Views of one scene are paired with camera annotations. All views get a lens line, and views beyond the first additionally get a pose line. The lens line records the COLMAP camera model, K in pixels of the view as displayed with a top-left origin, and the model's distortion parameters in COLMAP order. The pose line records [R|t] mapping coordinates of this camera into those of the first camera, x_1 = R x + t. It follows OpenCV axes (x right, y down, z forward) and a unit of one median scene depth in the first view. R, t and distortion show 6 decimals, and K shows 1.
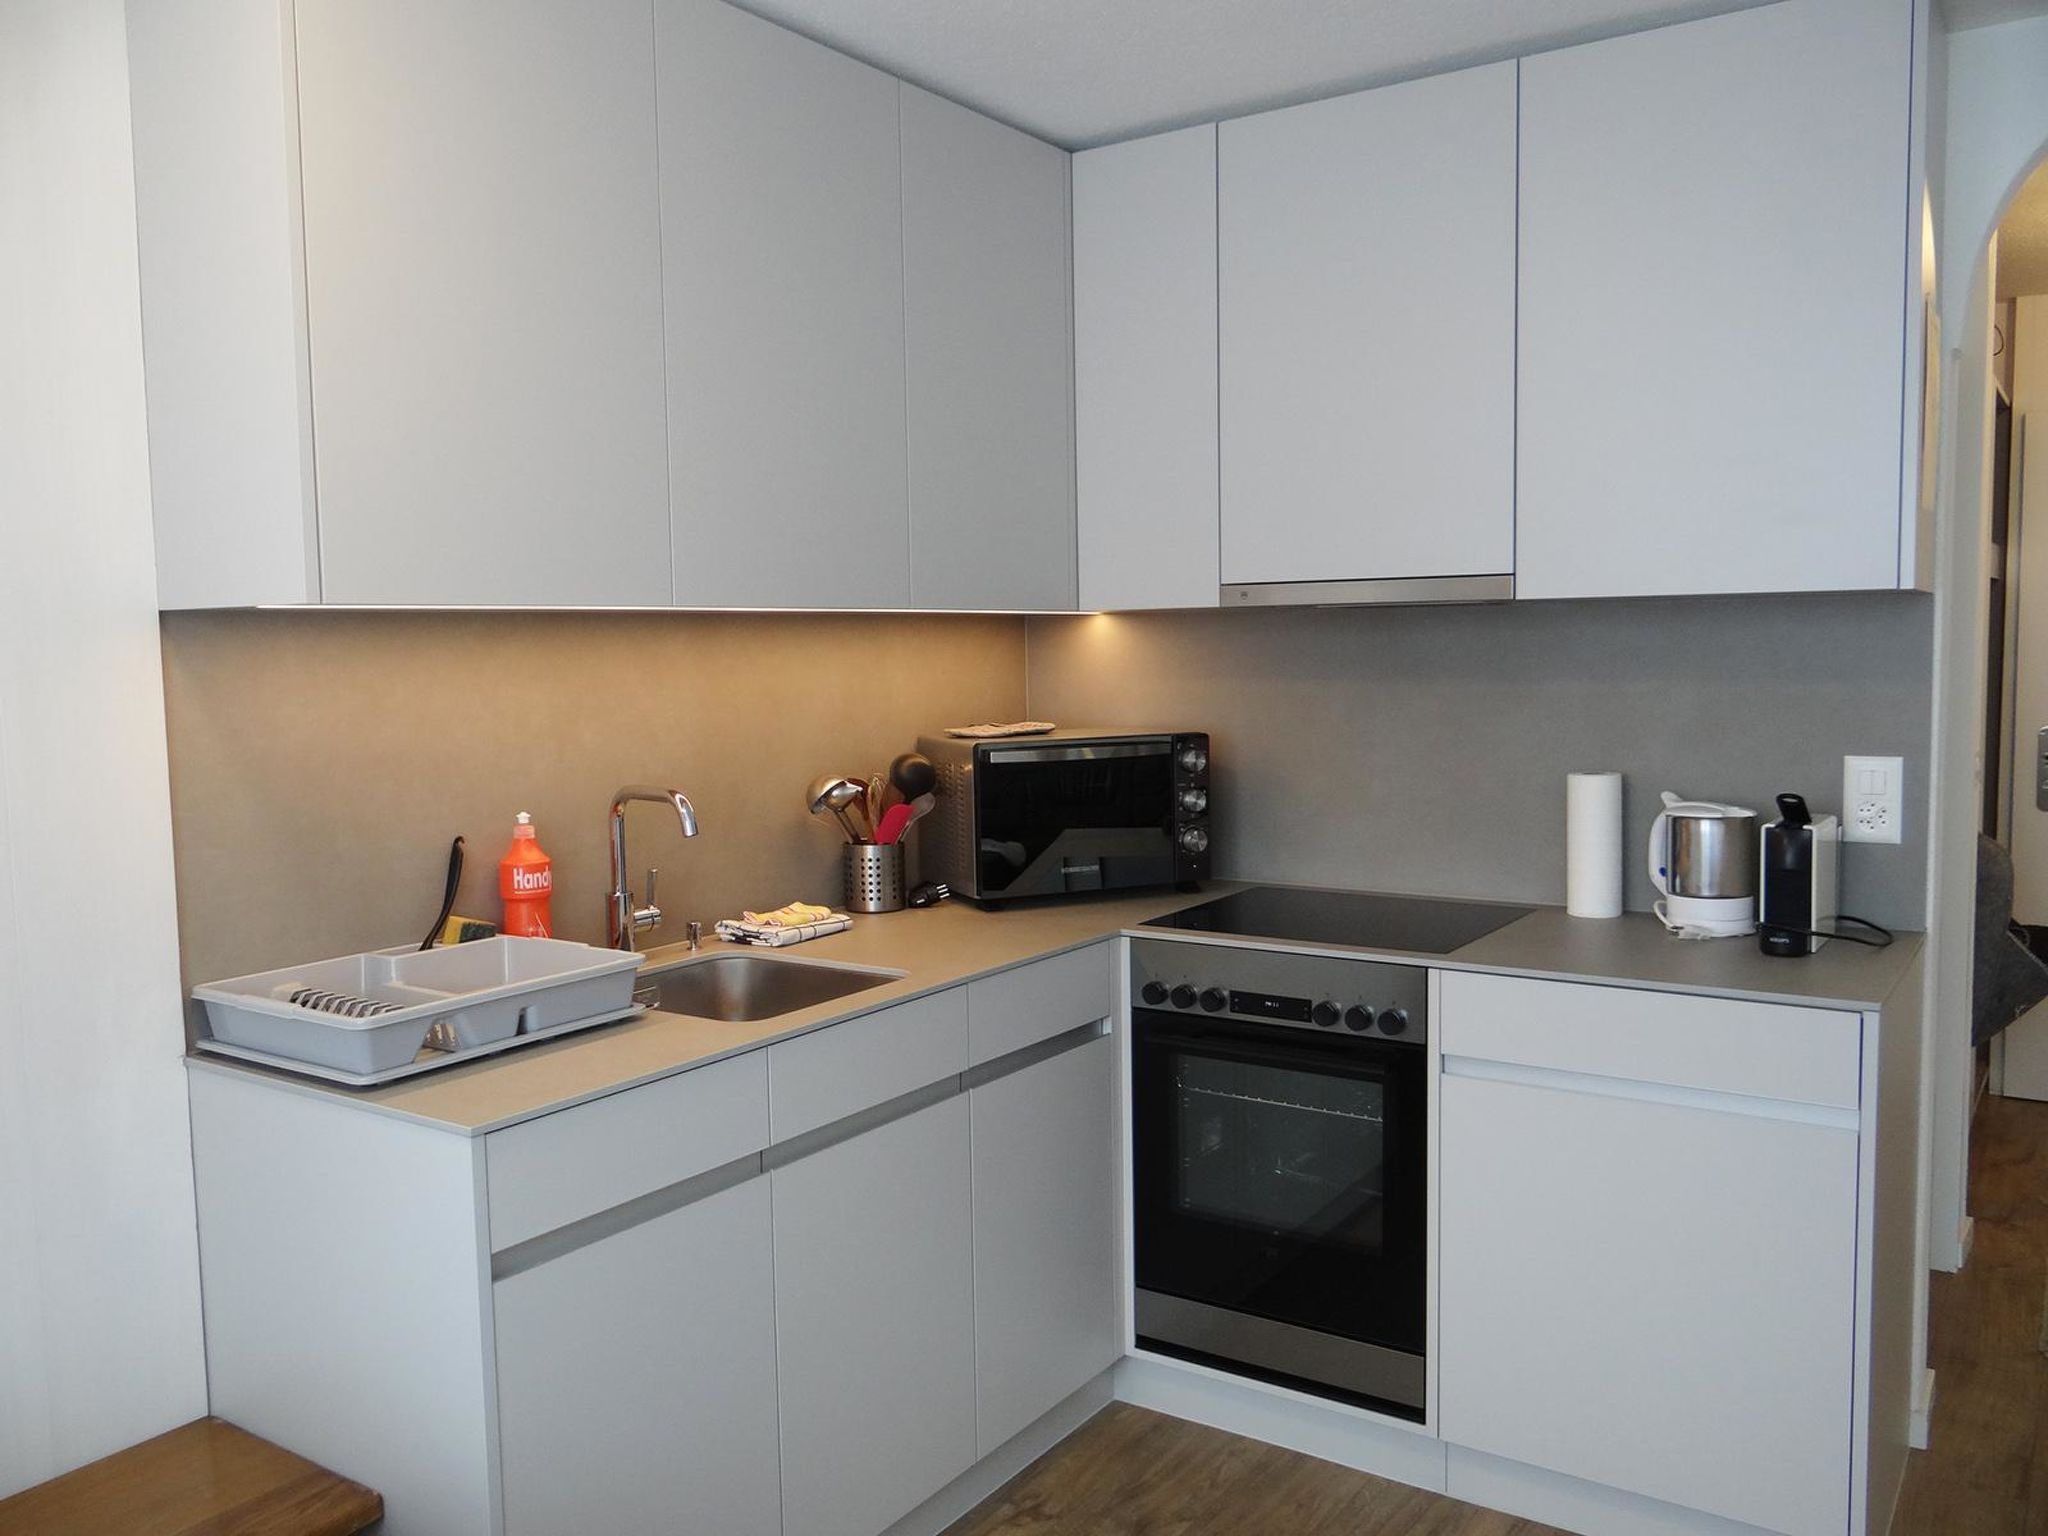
lens RADIAL K [[1621.6, 0, 1016.5], [0, 1621.6, 750.2], [0, 0, 1]] dist [-0.000117, -0.005956]
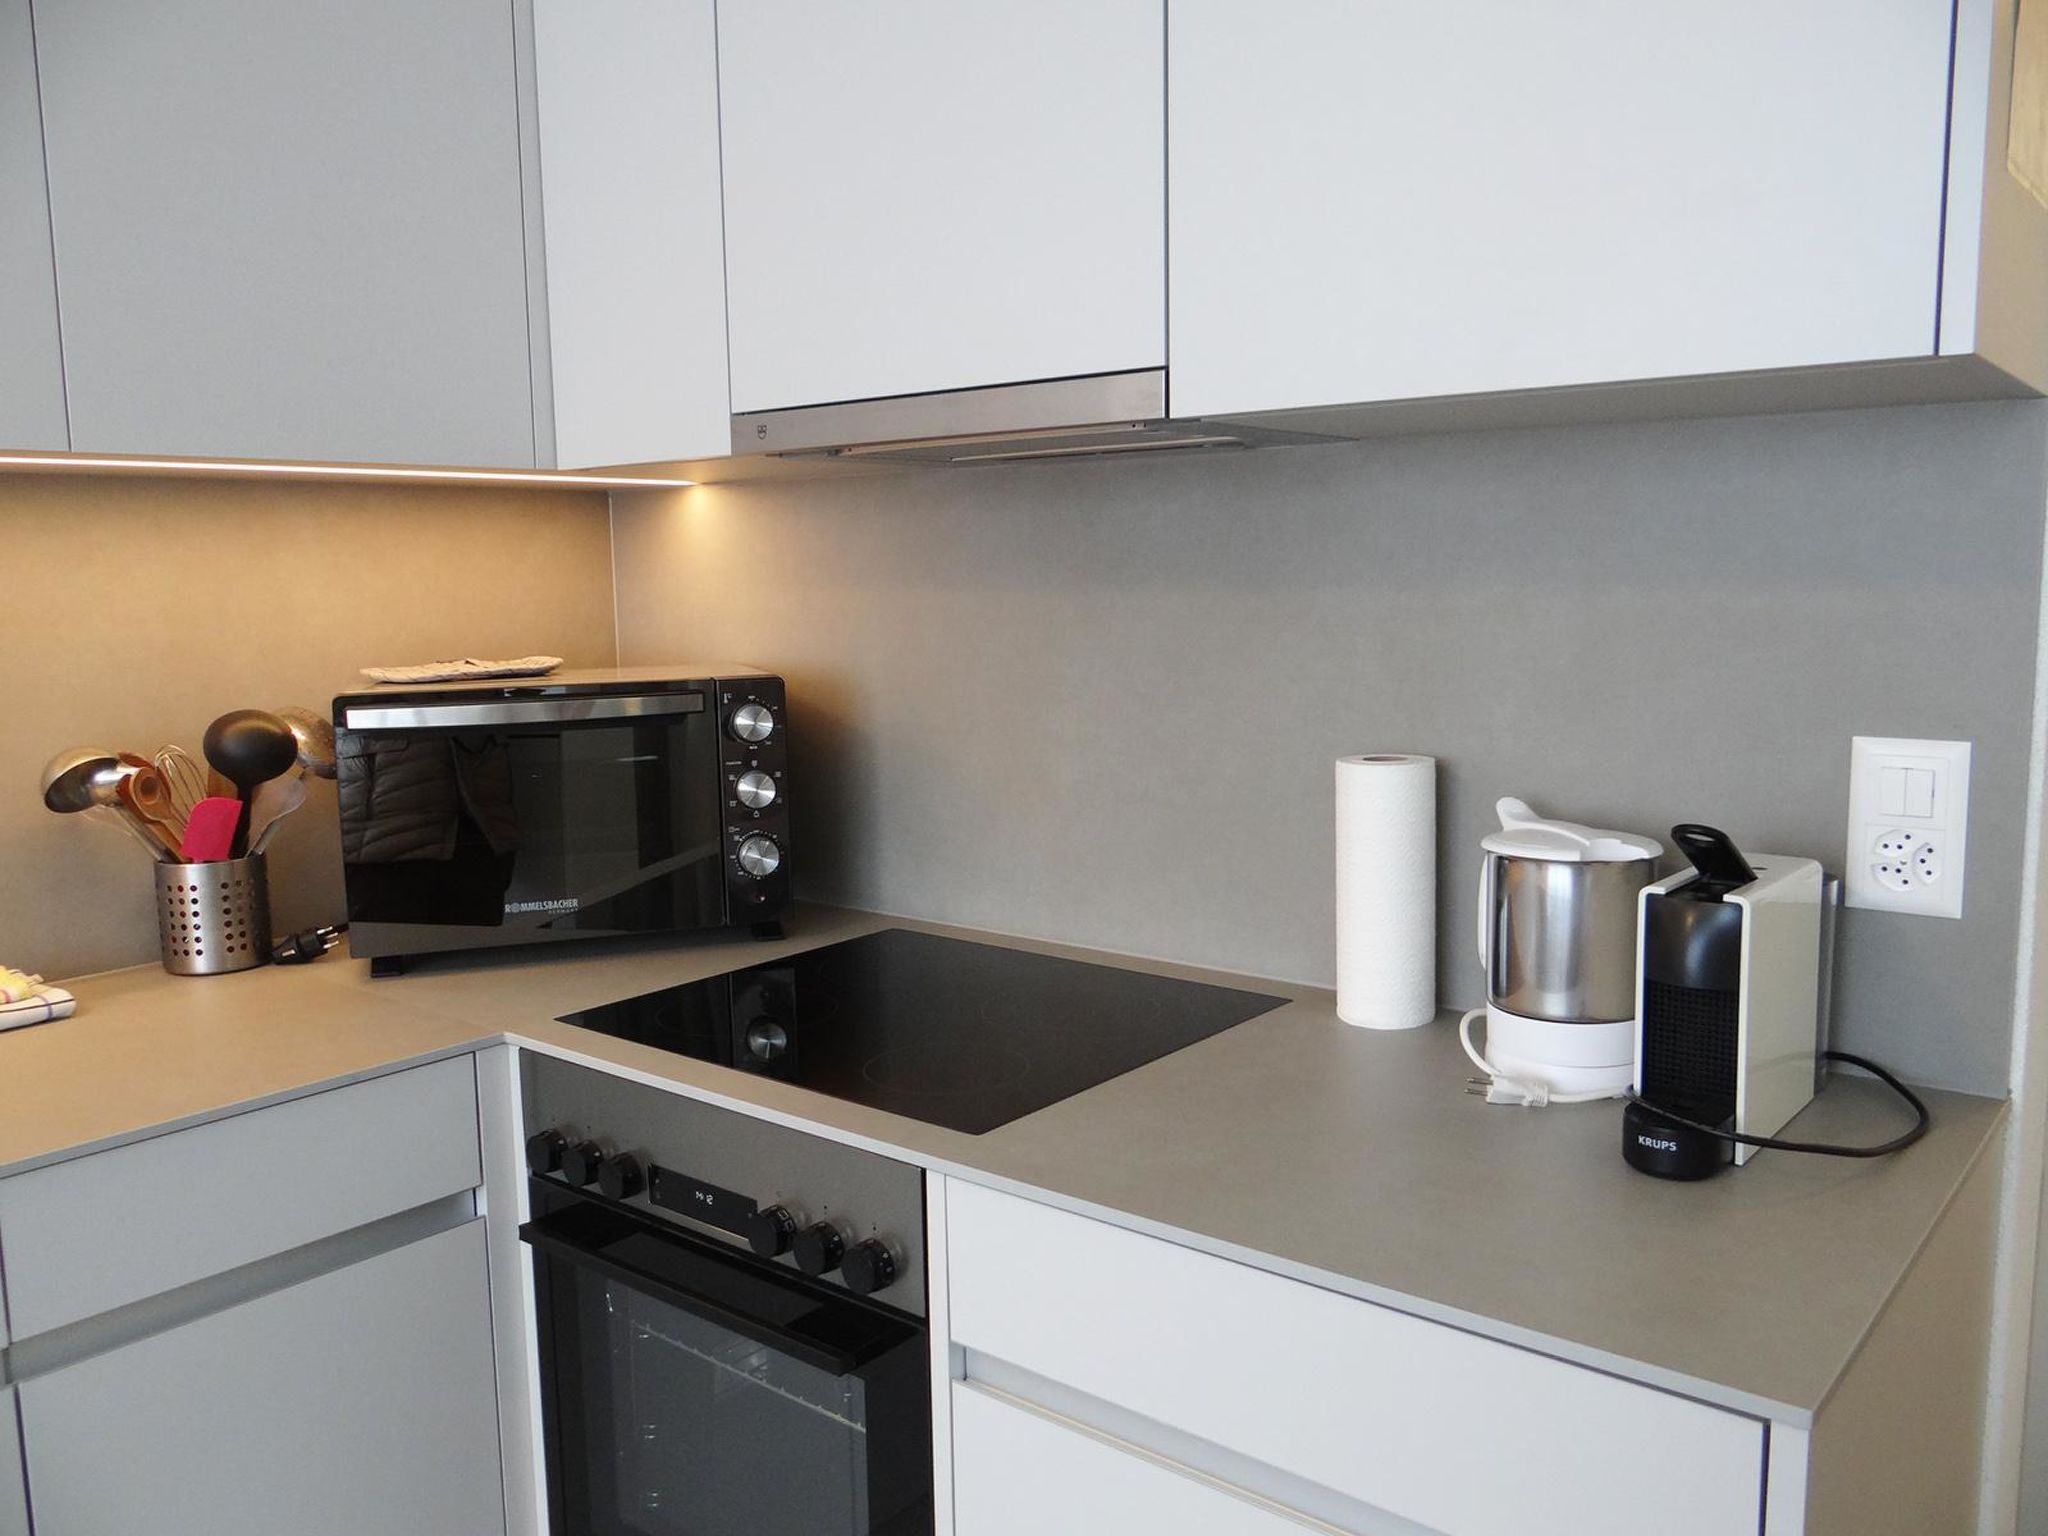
lens RADIAL K [[1621.6, 0, 1020.1], [0, 1621.6, 761.6], [0, 0, 1]] dist [-0.000117, -0.005956]
pose [[0.995747, 0.008082, -0.091776, 0.299623], [-0.002723, 0.998291, 0.058368, -0.016417], [0.092091, -0.057870, 0.994068, 0.479416]]
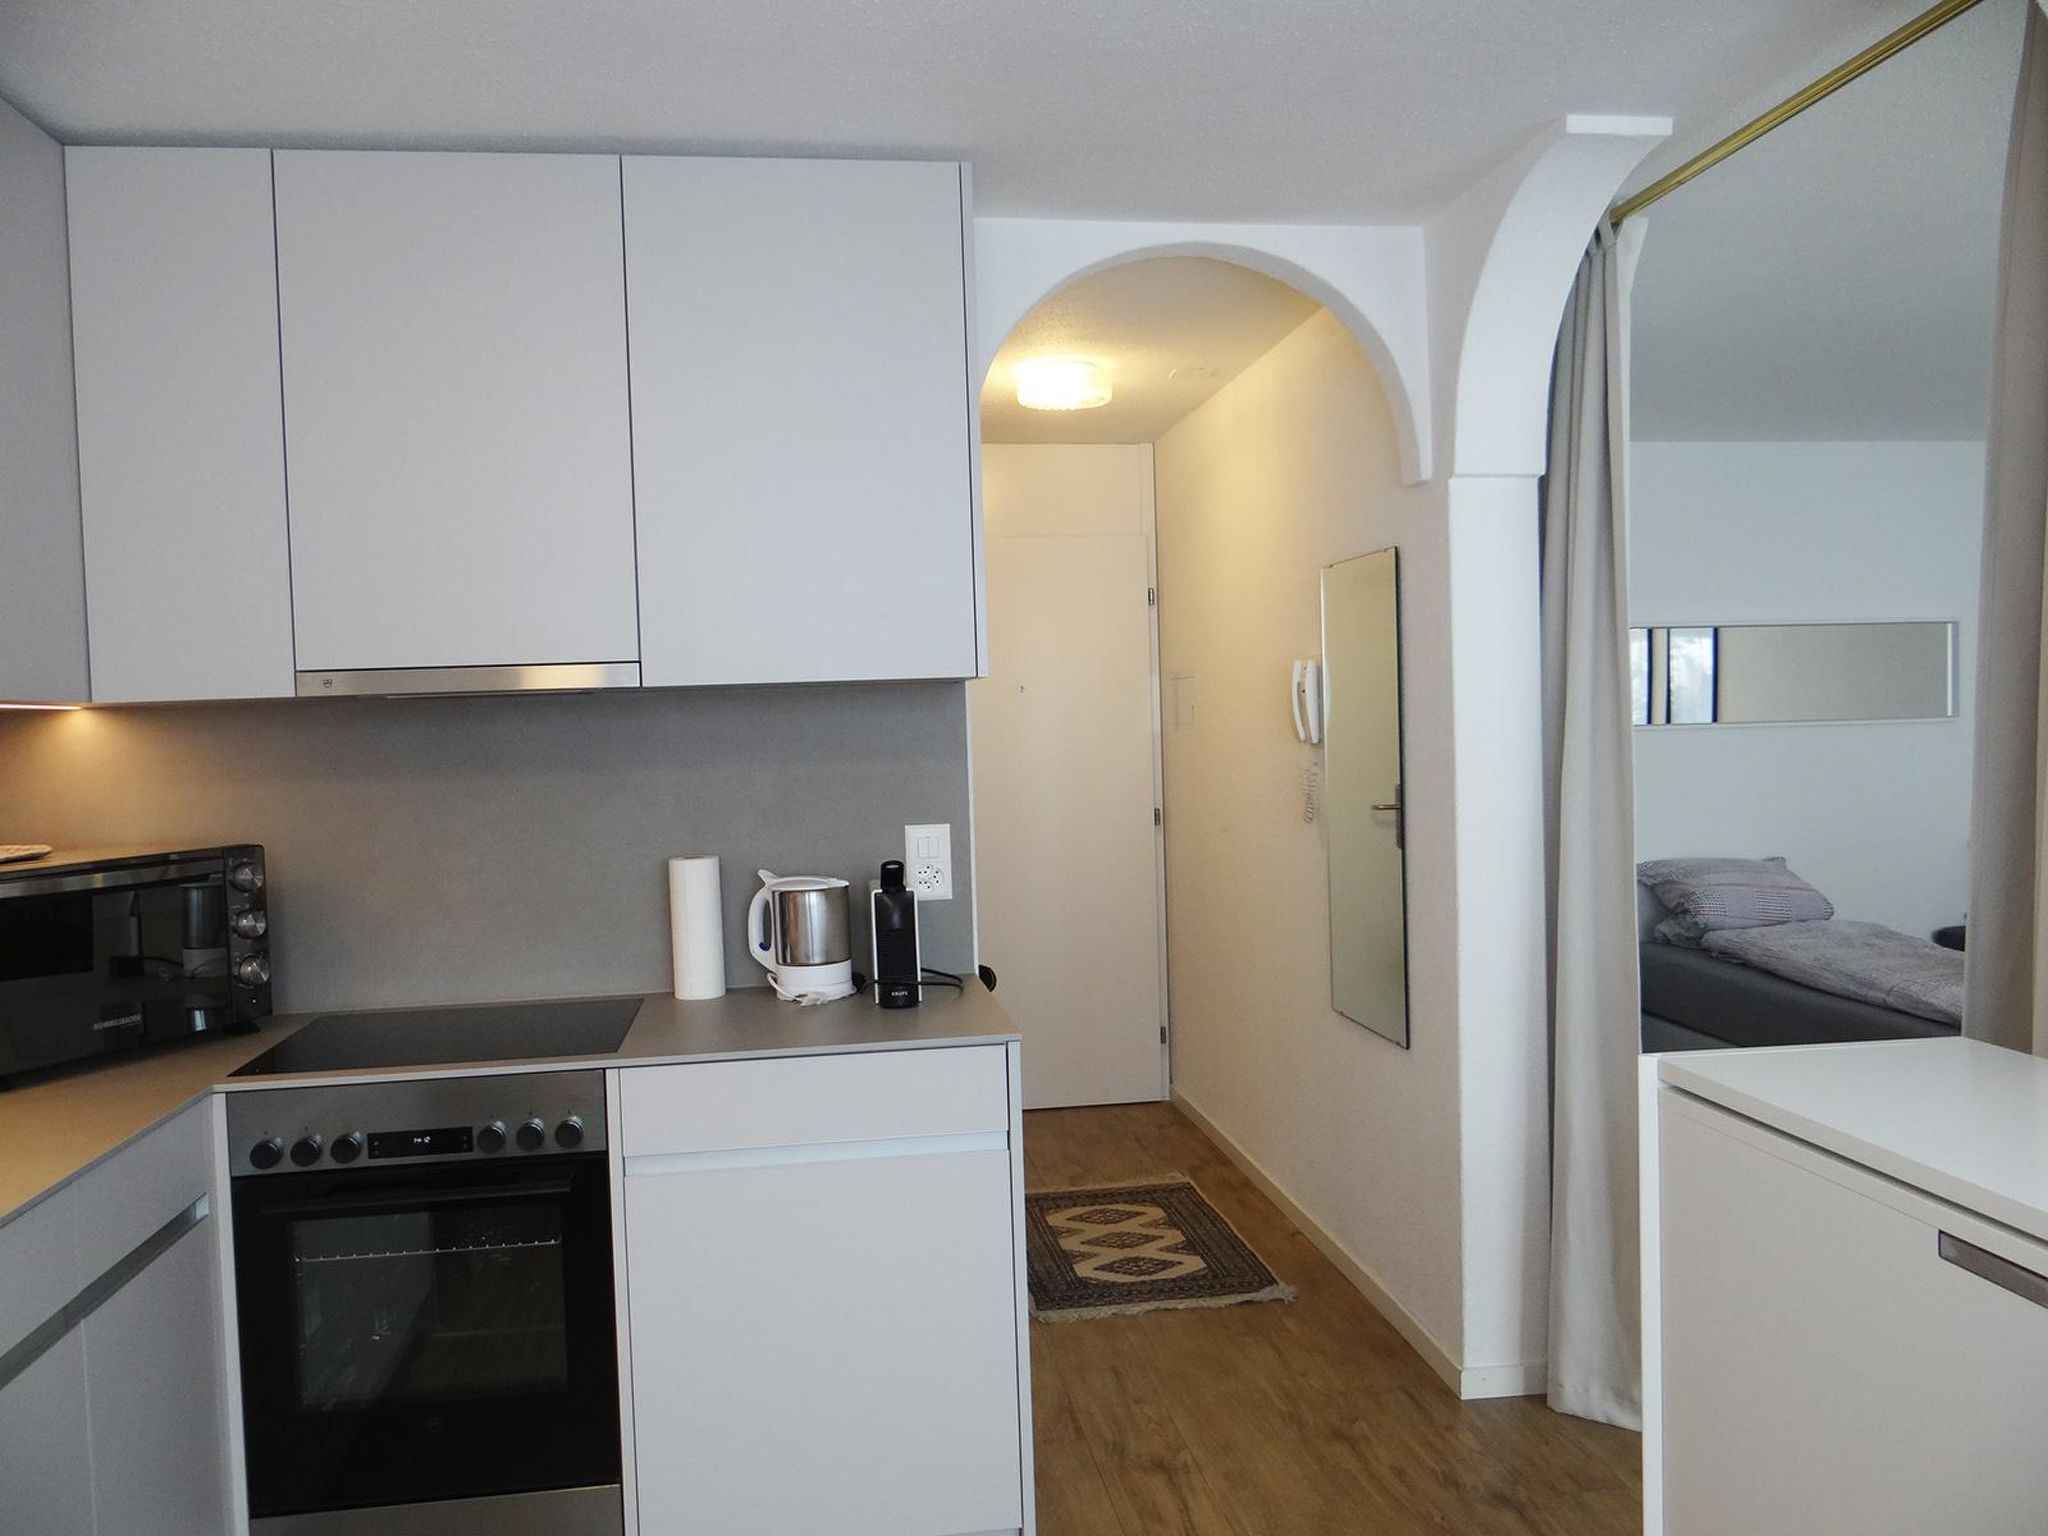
lens RADIAL K [[1621.6, 0, 1014.0], [0, 1621.6, 758.9], [0, 0, 1]] dist [-0.000117, -0.005956]
pose [[0.739629, -0.028896, 0.672394, -0.189627], [0.067593, 0.997216, -0.031497, -0.002030], [-0.669612, 0.068746, 0.739523, 0.107750]]
